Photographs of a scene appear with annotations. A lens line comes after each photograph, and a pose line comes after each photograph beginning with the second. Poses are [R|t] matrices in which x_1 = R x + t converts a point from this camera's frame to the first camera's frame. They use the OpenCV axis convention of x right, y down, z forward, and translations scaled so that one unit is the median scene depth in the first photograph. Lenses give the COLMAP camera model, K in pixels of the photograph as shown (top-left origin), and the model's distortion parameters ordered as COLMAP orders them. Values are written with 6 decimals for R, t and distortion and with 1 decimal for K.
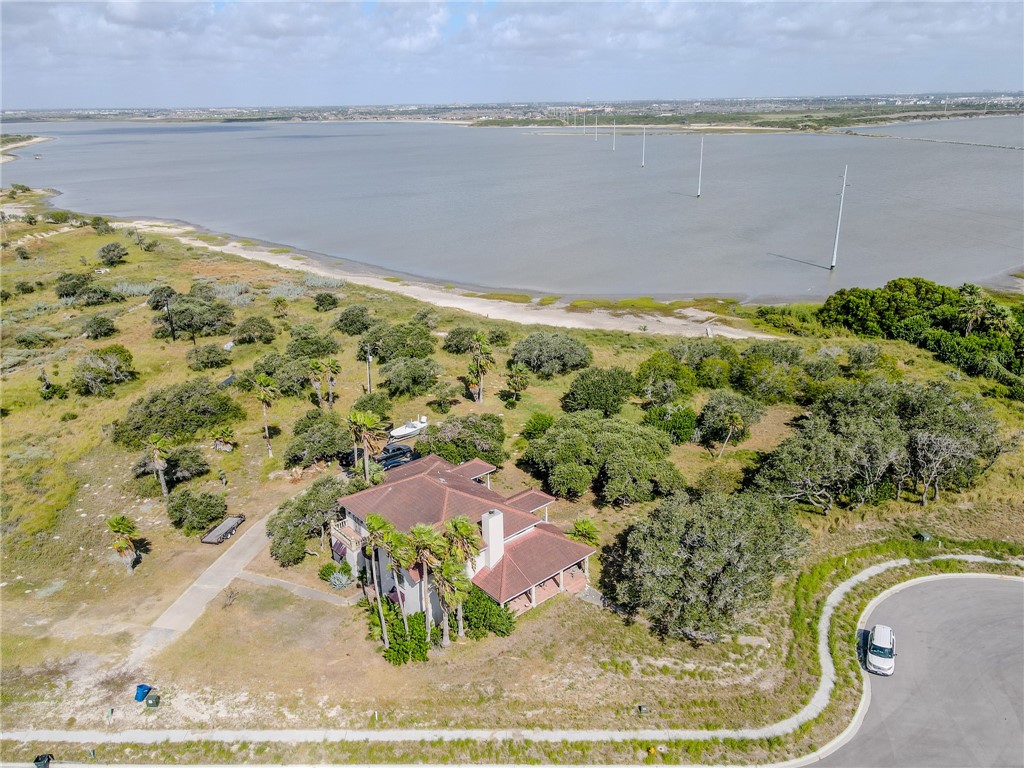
lens RADIAL K [[744.7, 0, 512.0], [0, 744.7, 384.0], [0, 0, 1]] dist [0.009883, 0.004019]
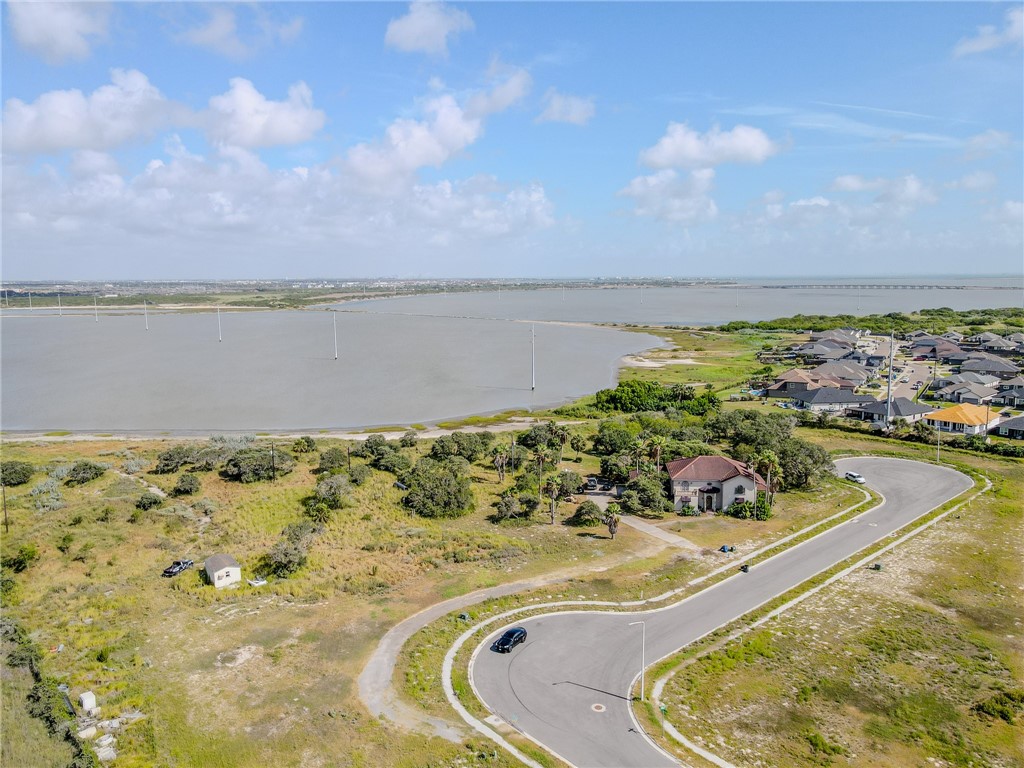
lens RADIAL K [[746.2, 0, 512.0], [0, 746.2, 384.0], [0, 0, 1]] dist [0.000014, 0.040277]
pose [[0.732225, -0.085030, 0.675734, -0.955671], [0.236034, 0.962368, -0.134667, 0.043283], [-0.638854, 0.258103, 0.724740, -0.110305]]
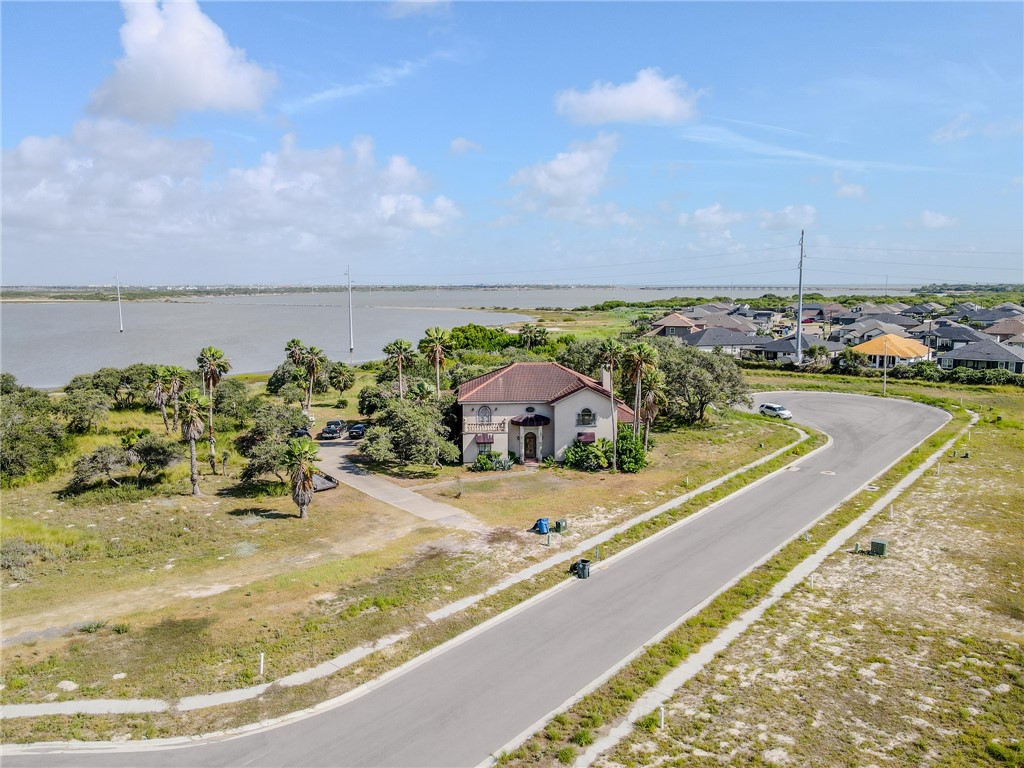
lens RADIAL K [[744.7, 0, 512.0], [0, 744.7, 384.0], [0, 0, 1]] dist [0.009883, 0.004019]
pose [[0.620968, -0.087198, 0.778971, -0.503449], [0.270015, 0.956763, -0.108146, 0.136912], [-0.735861, 0.277489, 0.617664, 0.166501]]
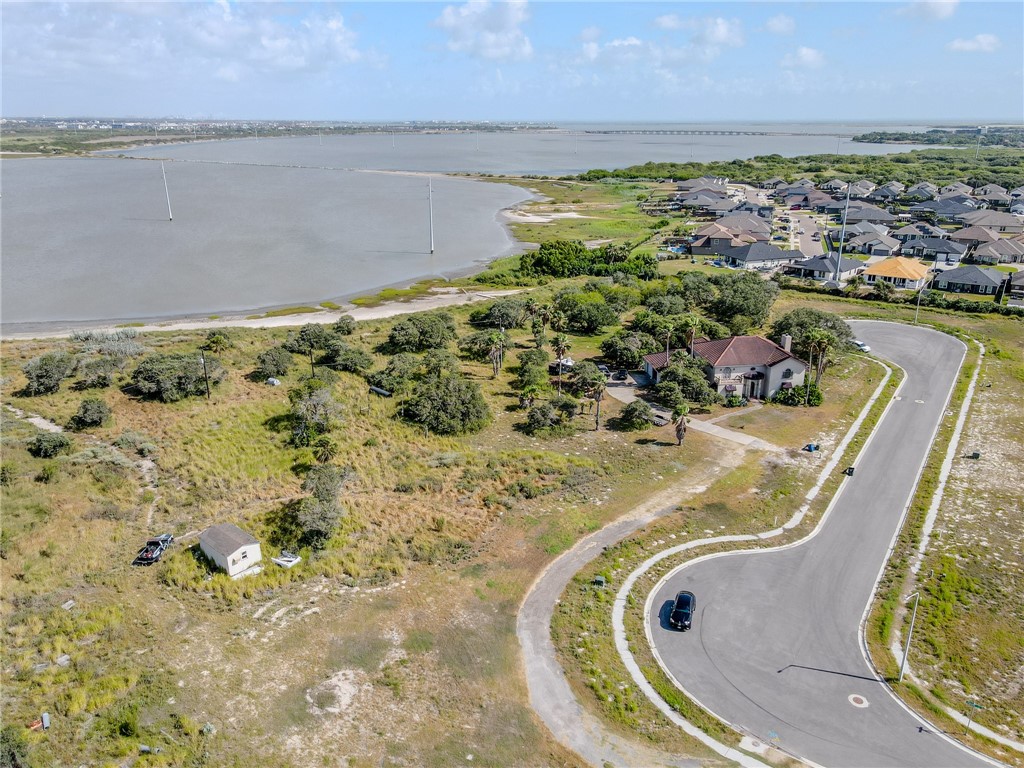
lens RADIAL K [[742.2, 0, 512.0], [0, 742.2, 384.0], [0, 0, 1]] dist [0.016670, 0.002385]
pose [[0.546478, -0.263843, 0.794826, -0.962102], [0.286321, 0.950747, 0.118743, -0.071787], [-0.787008, 0.162685, 0.595107, 0.186836]]
